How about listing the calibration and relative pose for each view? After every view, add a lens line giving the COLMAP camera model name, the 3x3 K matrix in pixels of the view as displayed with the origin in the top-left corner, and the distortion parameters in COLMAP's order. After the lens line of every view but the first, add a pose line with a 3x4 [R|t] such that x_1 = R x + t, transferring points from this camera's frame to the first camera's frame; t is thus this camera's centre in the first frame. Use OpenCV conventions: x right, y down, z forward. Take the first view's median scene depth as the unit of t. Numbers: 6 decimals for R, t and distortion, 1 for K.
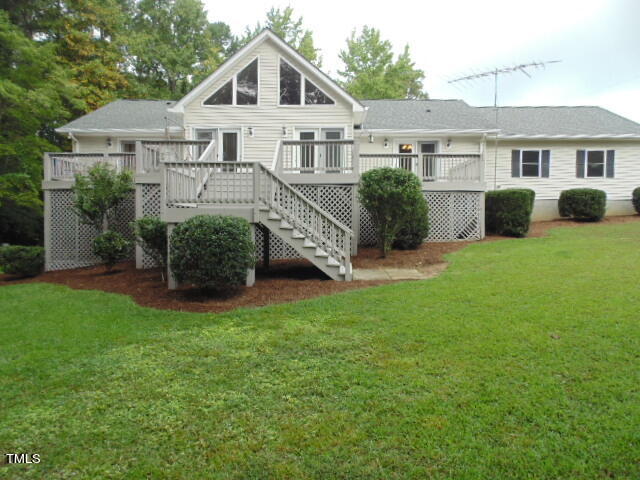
lens RADIAL K [[422.2, 0, 320.6], [0, 422.2, 236.1], [0, 0, 1]] dist [-0.019581, 0.001658]
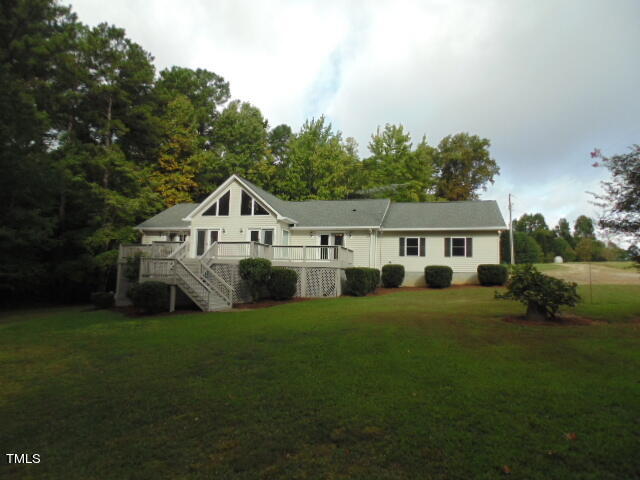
lens RADIAL K [[422.2, 0, 318.8], [0, 422.2, 242.3], [0, 0, 1]] dist [-0.019581, 0.001658]
pose [[0.965093, 0.002641, -0.261896, 0.595791], [-0.033421, 0.993016, -0.113145, -0.012502], [0.259768, 0.117949, 0.958441, -0.509212]]
